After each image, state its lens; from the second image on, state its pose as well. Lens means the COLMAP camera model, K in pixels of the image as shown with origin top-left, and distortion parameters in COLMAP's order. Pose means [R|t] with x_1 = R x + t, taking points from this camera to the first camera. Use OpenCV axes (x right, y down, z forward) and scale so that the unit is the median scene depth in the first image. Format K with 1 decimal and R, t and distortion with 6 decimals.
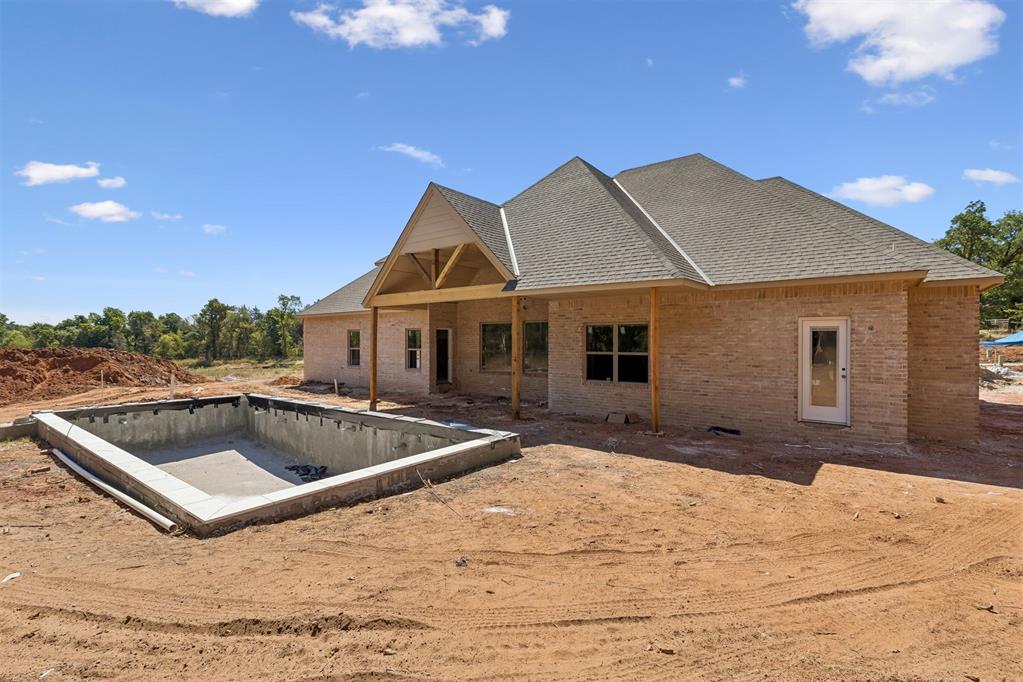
lens RADIAL K [[461.1, 0, 506.6], [0, 461.1, 338.5], [0, 0, 1]] dist [0.002472, -0.000277]
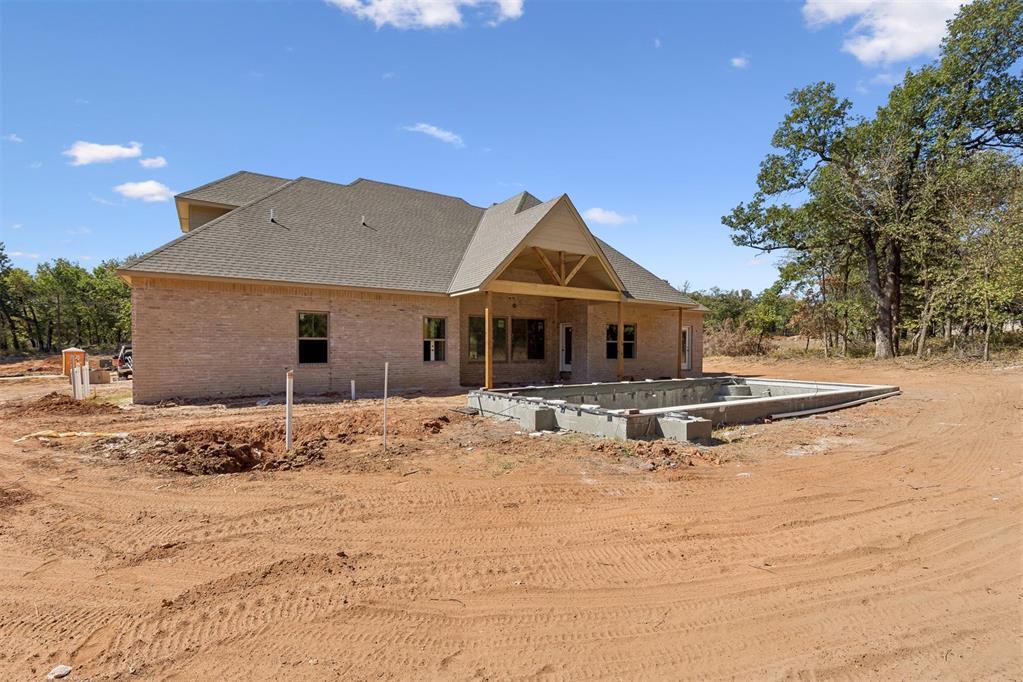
lens RADIAL K [[471.0, 0, 510.0], [0, 471.0, 352.2], [0, 0, 1]] dist [0.002568, 0.000060]
pose [[0.316161, -0.004541, 0.948695, -1.317371], [-0.004649, 0.999969, 0.006336, 0.053822], [-0.948694, -0.006414, 0.316130, 0.737815]]
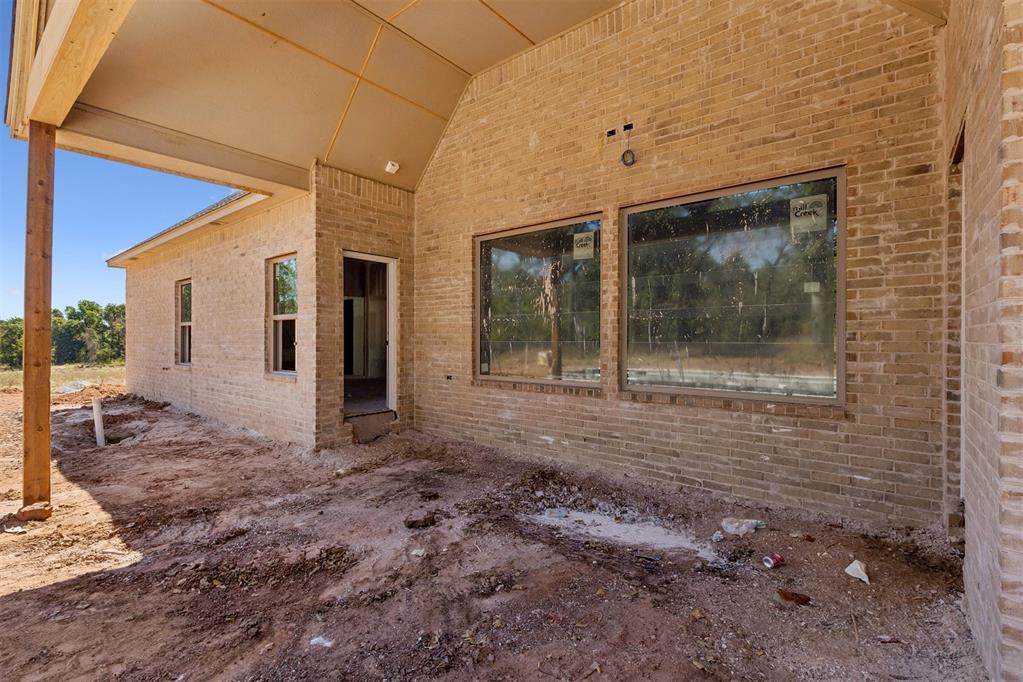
lens RADIAL K [[461.1, 0, 506.6], [0, 461.1, 338.5], [0, 0, 1]] dist [0.002472, -0.000277]
pose [[0.999728, 0.001471, -0.023289, -0.032601], [-0.001439, 0.999998, 0.001406, 0.050735], [0.023291, -0.001372, 0.999728, 0.845218]]
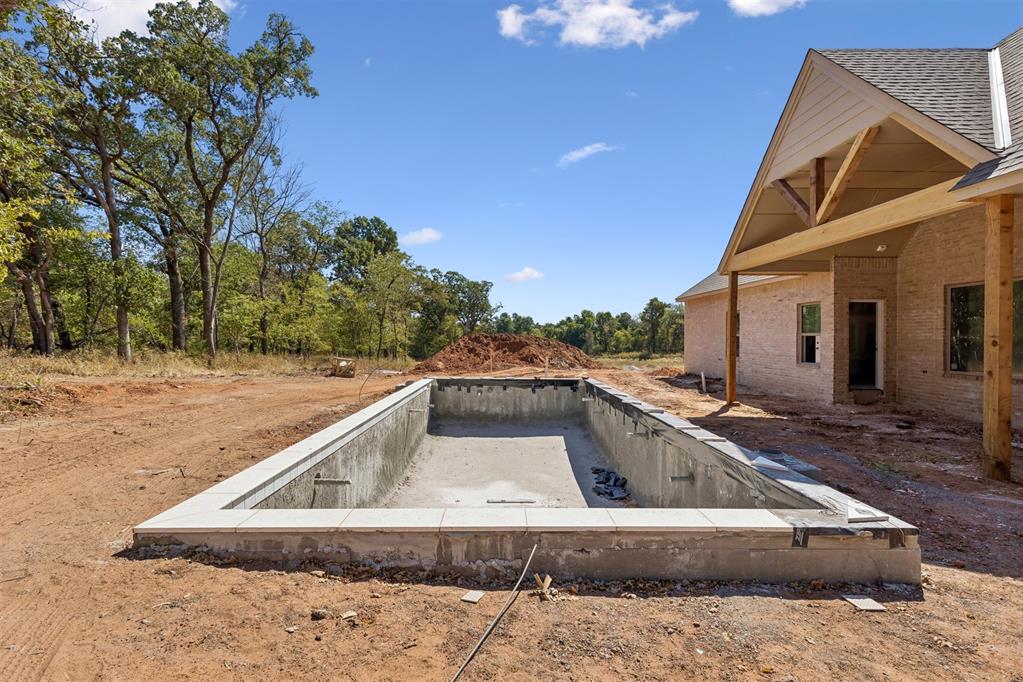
lens RADIAL K [[462.7, 0, 510.6], [0, 462.7, 336.8], [0, 0, 1]] dist [0.006666, -0.000244]
pose [[0.626709, 0.006148, -0.779229, 0.064899], [-0.006068, 0.999977, 0.003010, 0.035766], [0.779230, 0.002842, 0.626732, 0.312485]]
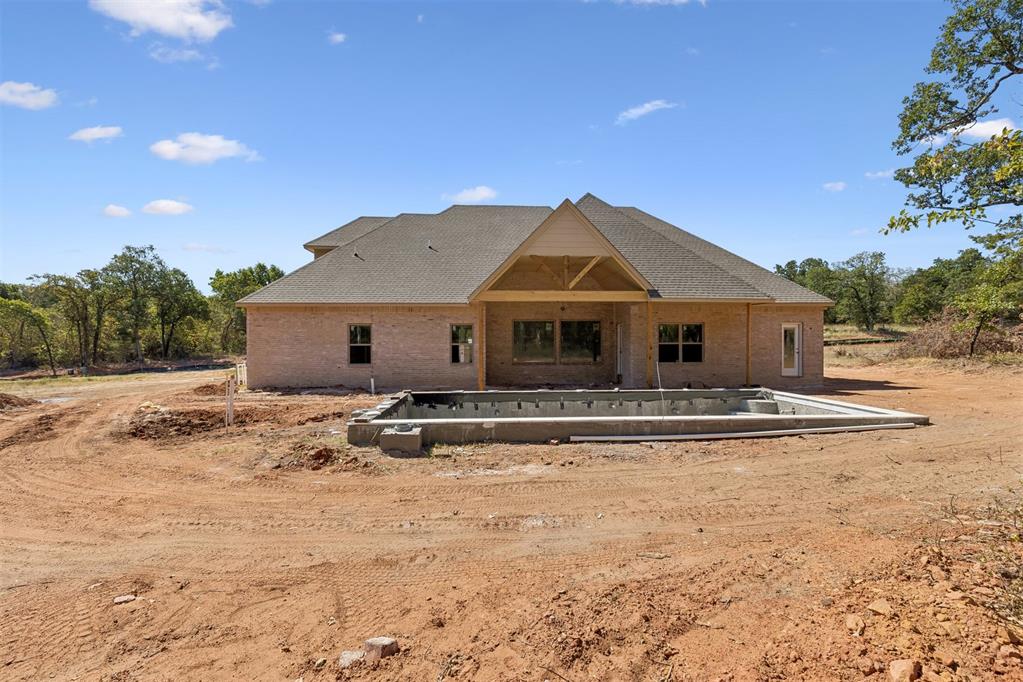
lens RADIAL K [[461.1, 0, 506.6], [0, 461.1, 338.5], [0, 0, 1]] dist [0.002472, -0.000277]
pose [[0.749771, 0.004490, 0.661682, -1.032389], [-0.000315, 0.999979, -0.006428, 0.023283], [-0.661698, 0.004611, 0.749757, 0.220158]]
